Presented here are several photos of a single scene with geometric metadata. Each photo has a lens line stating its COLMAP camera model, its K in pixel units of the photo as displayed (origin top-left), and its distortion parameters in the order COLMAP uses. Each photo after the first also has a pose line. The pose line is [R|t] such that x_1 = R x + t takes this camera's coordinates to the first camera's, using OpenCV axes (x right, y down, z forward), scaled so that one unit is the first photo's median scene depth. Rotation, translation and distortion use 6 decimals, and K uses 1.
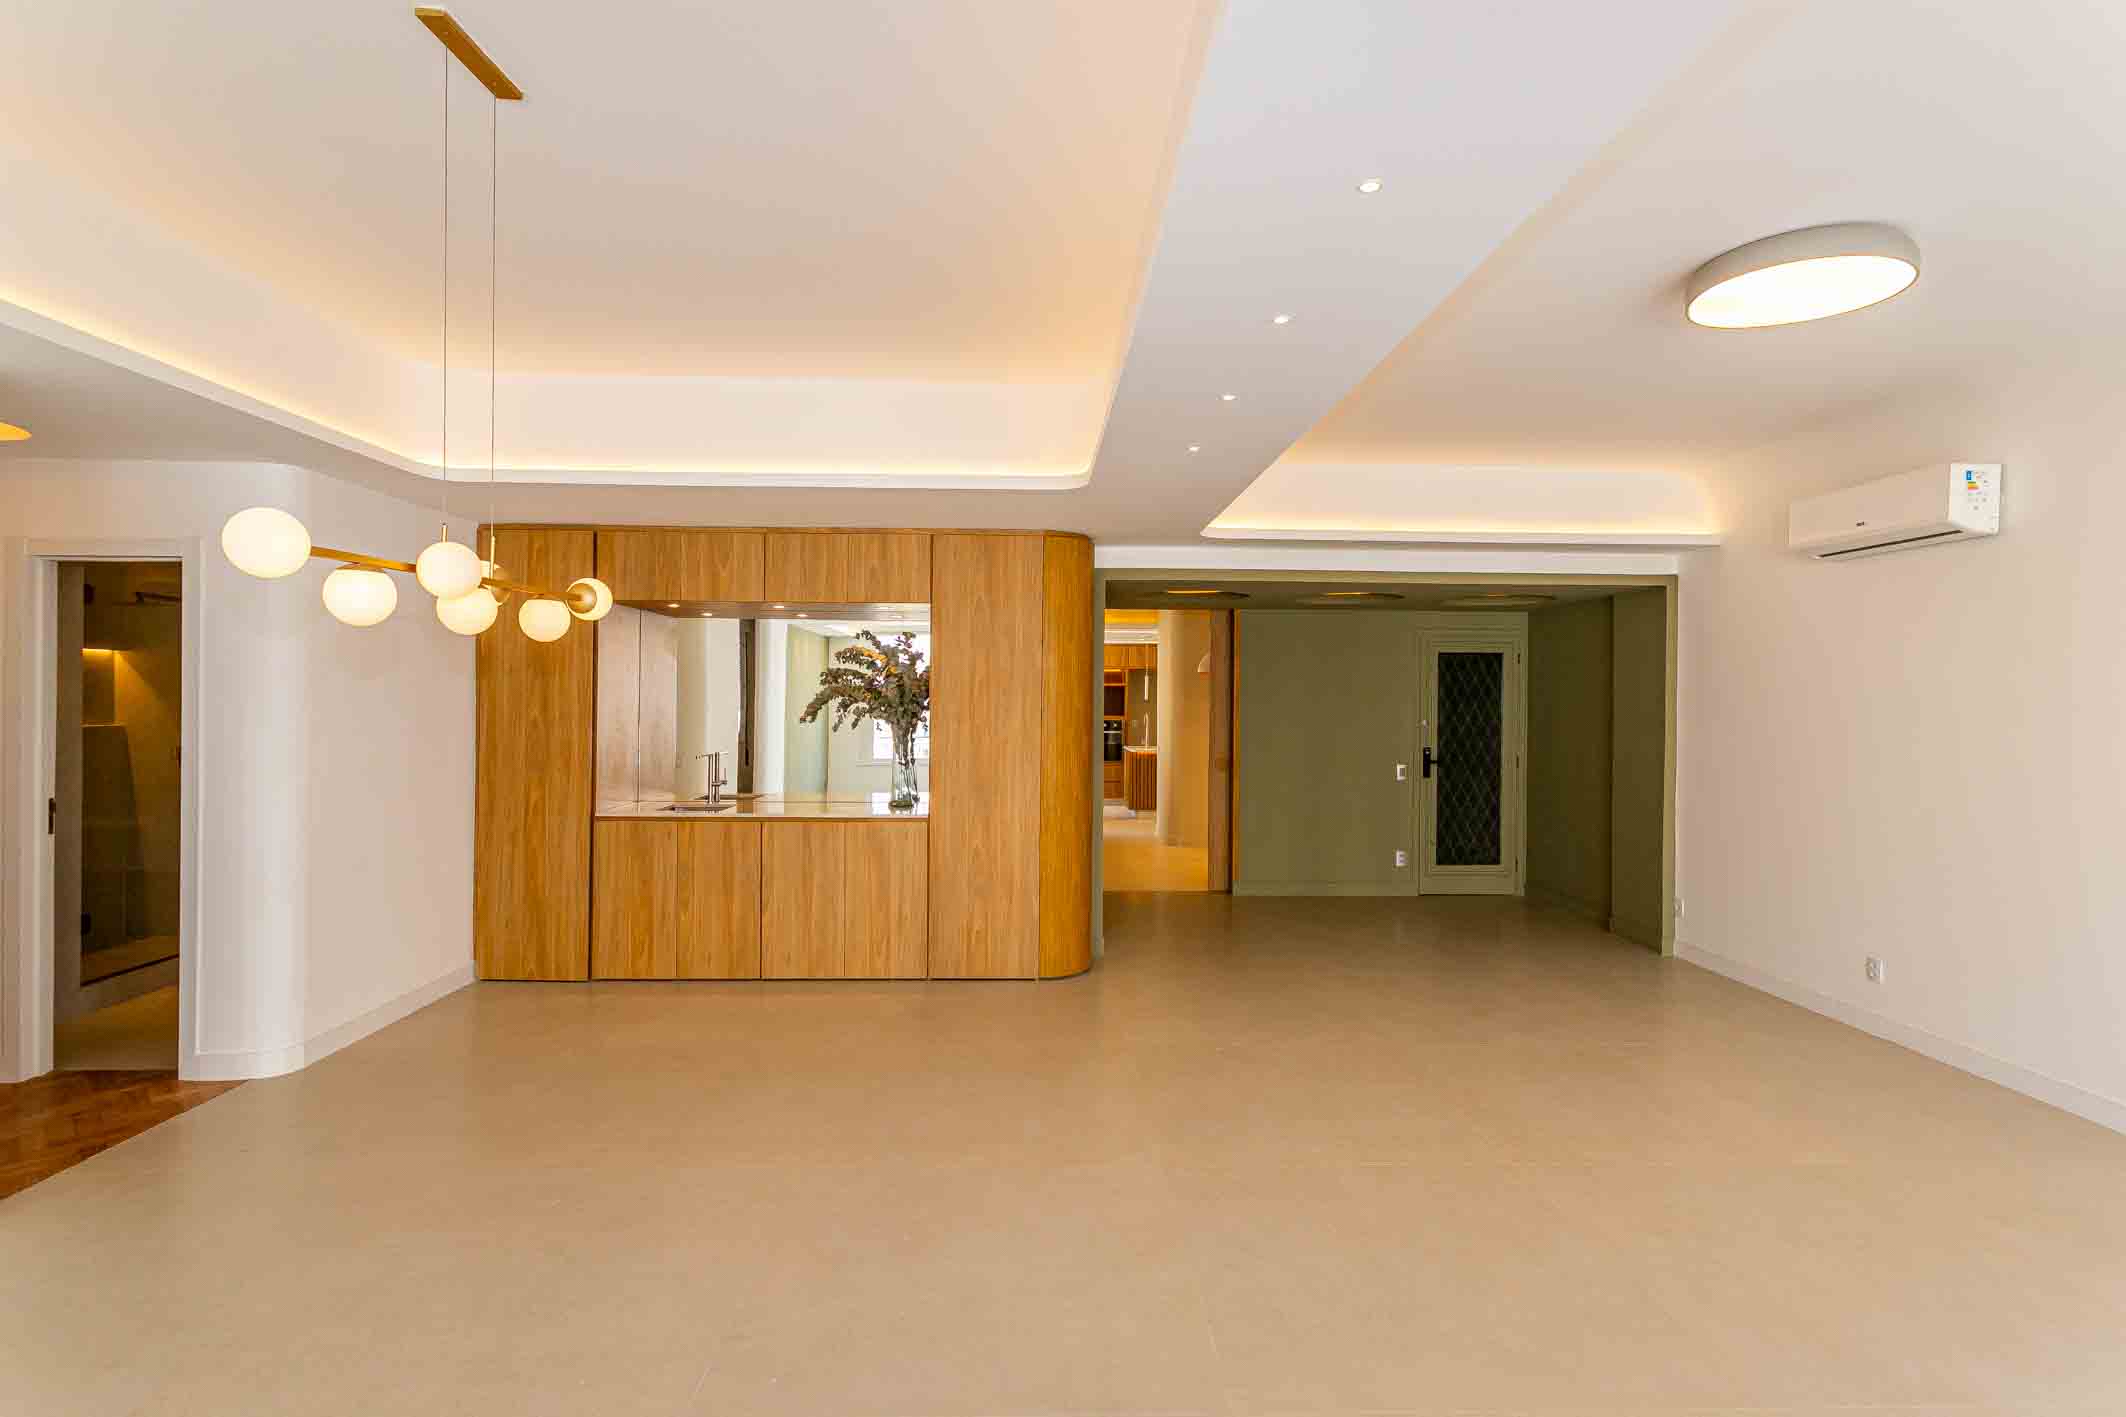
lens RADIAL K [[1013.0, 0, 1065.2], [0, 1013.0, 693.9], [0, 0, 1]] dist [0.002980, 0.000177]
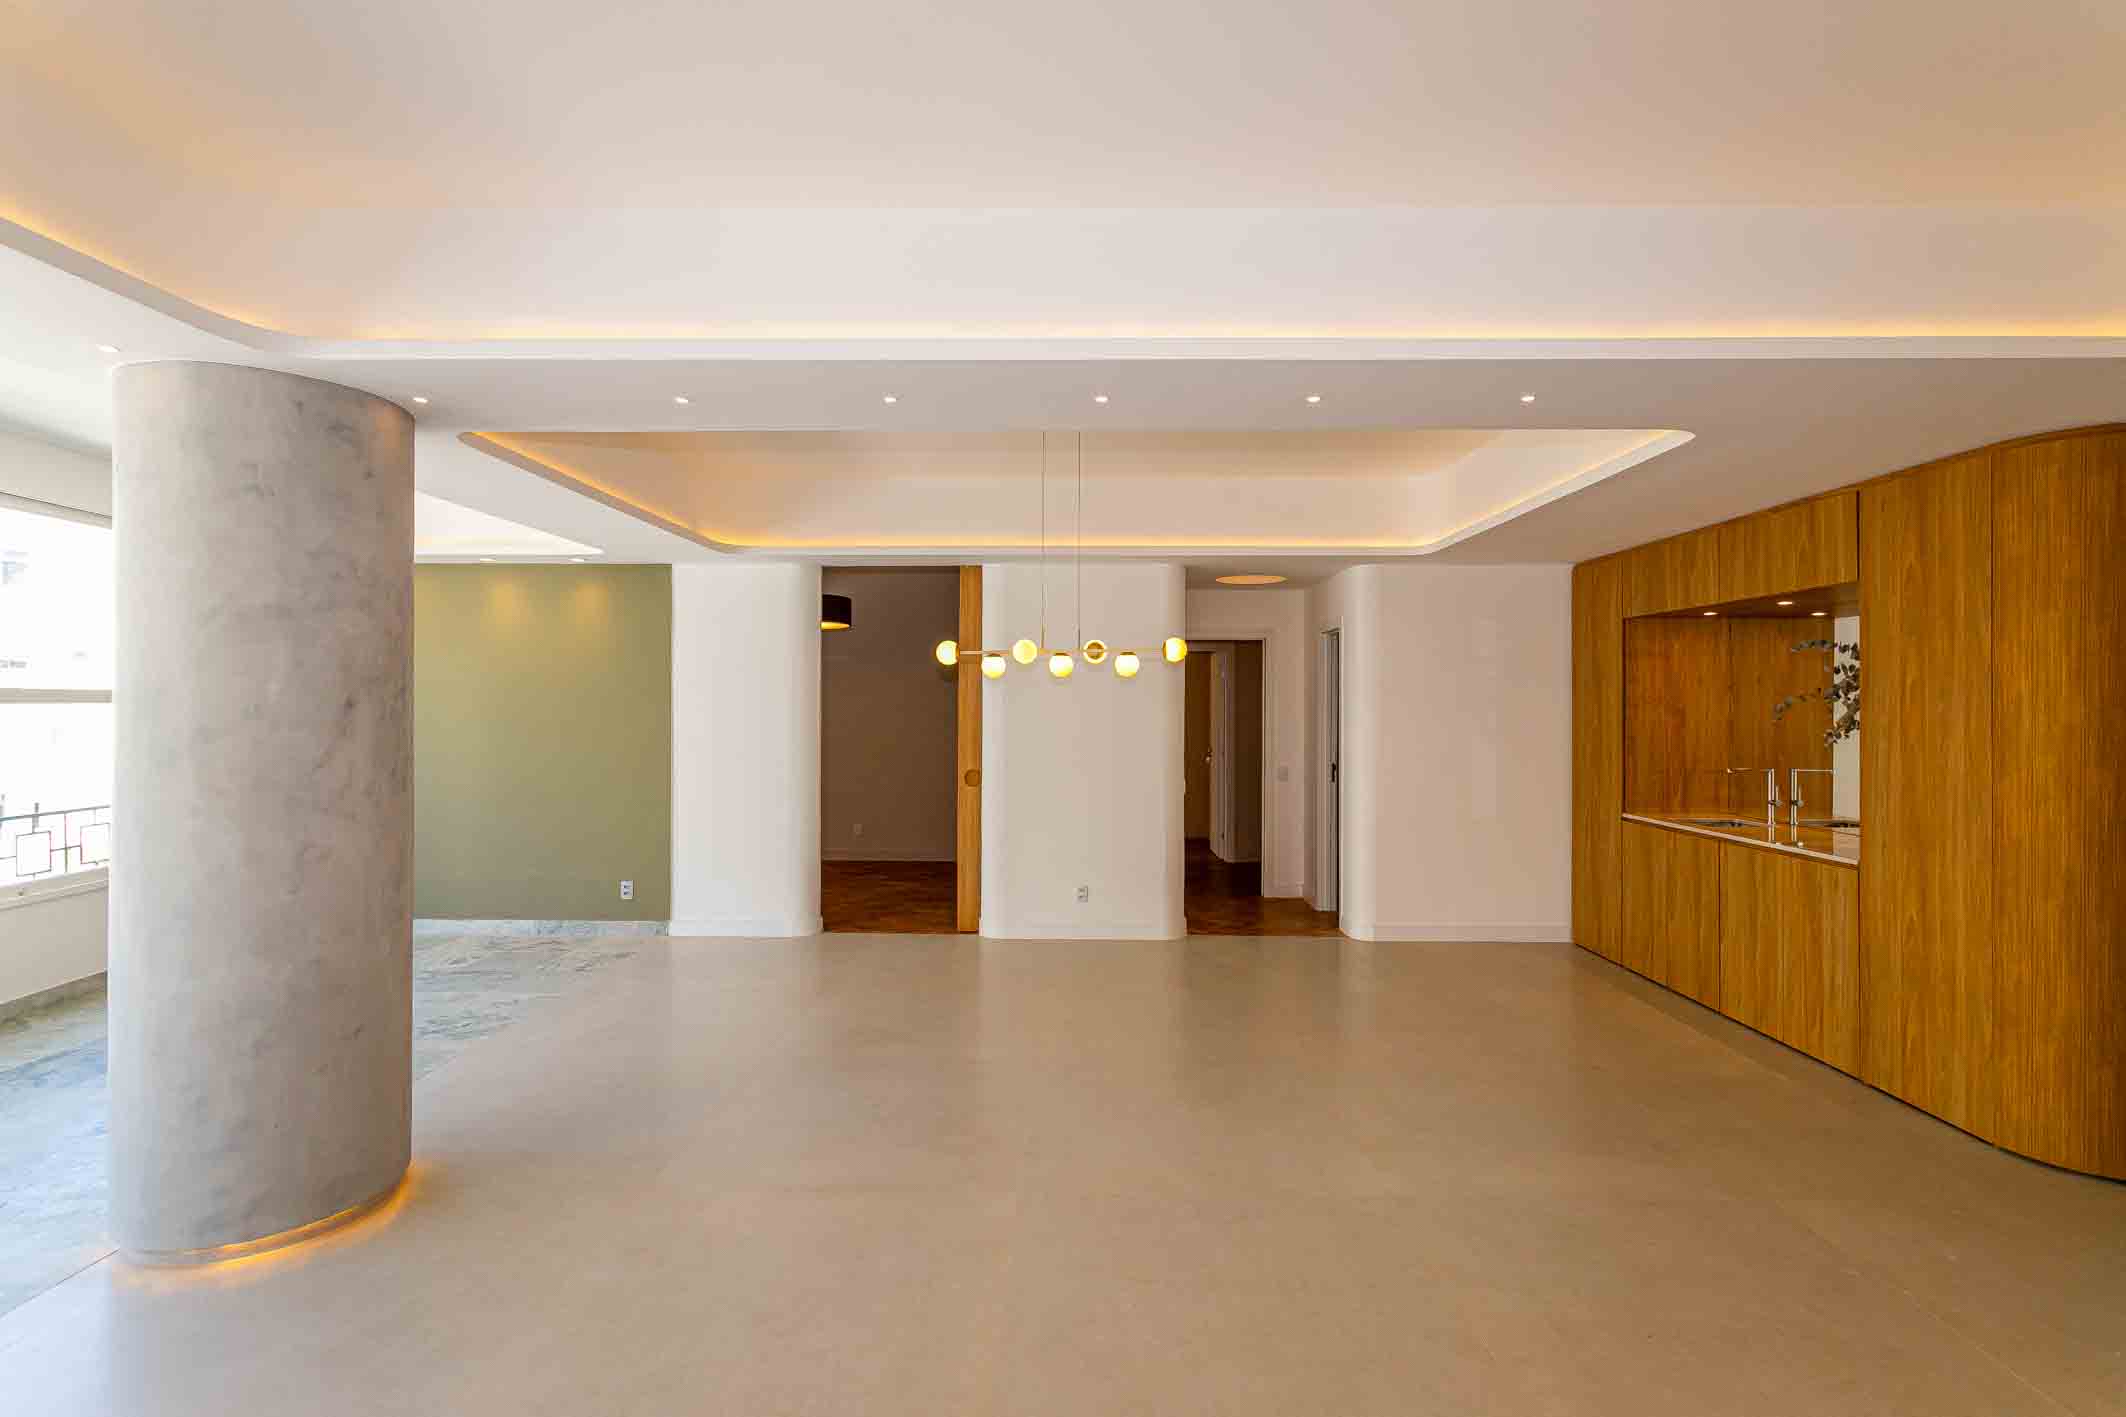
lens RADIAL K [[1013.0, 0, 1065.2], [0, 1013.0, 693.9], [0, 0, 1]] dist [0.002980, 0.000177]
pose [[-0.045039, -0.019211, -0.998800, 0.650316], [0.002421, 0.999810, -0.019340, 0.008077], [0.998982, -0.003289, -0.044984, 0.444194]]
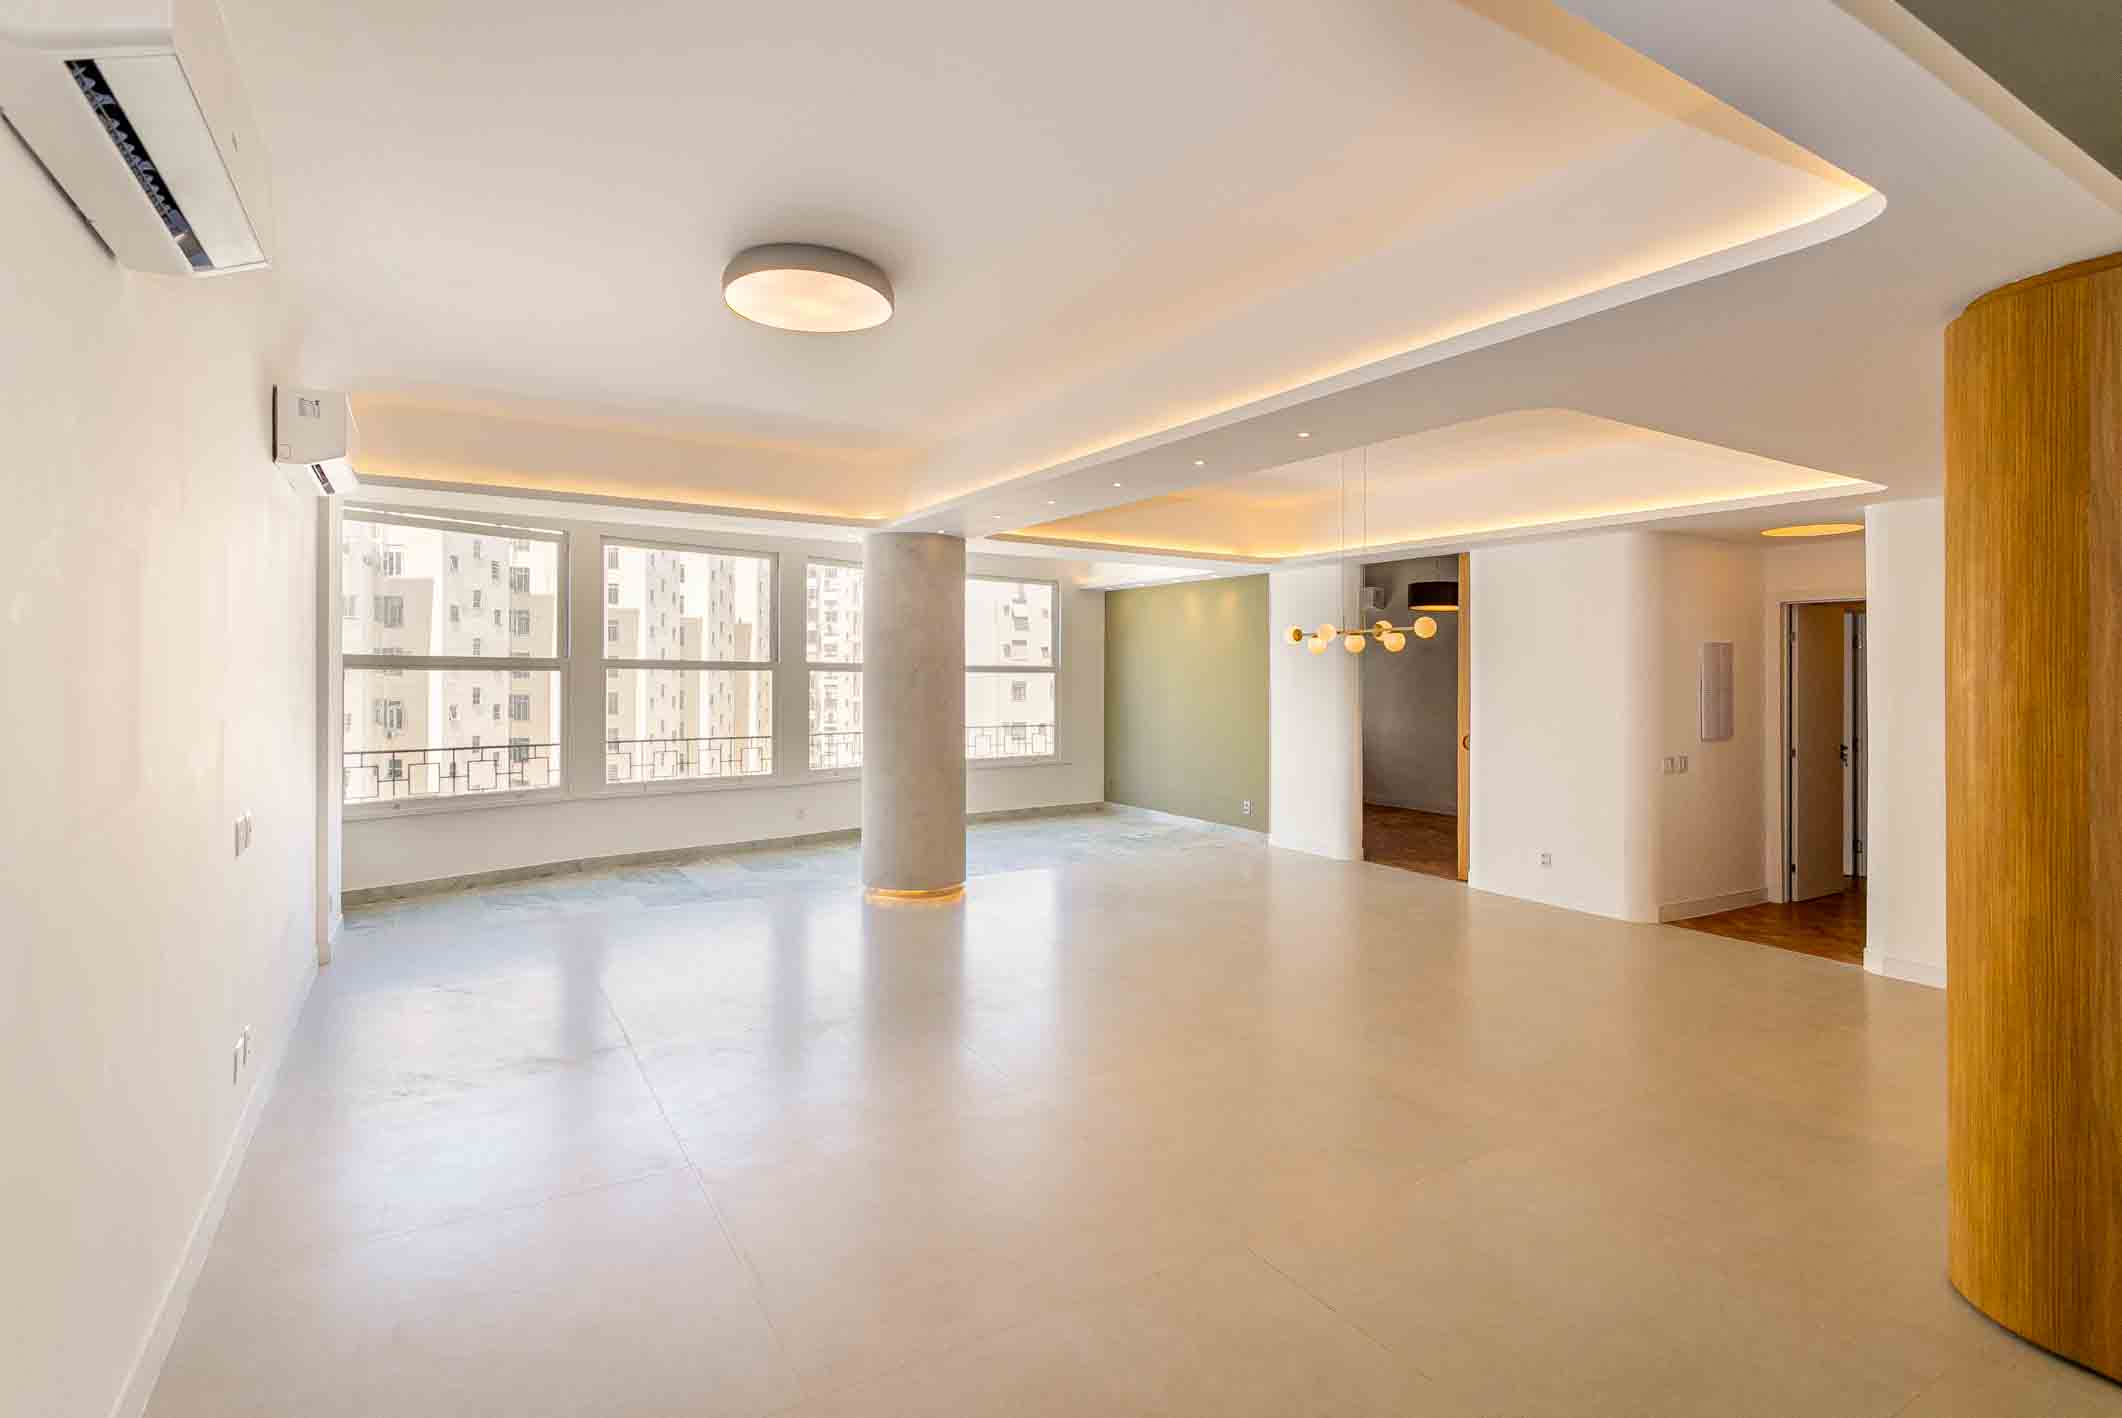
lens RADIAL K [[1018.7, 0, 1034.9], [0, 1018.7, 675.8], [0, 0, 1]] dist [0.000026, 0.000053]
pose [[-0.876882, -0.018762, -0.480340, 0.597930], [-0.016781, 0.999824, -0.008419, 0.017177], [0.480413, 0.000678, -0.877042, 1.202942]]
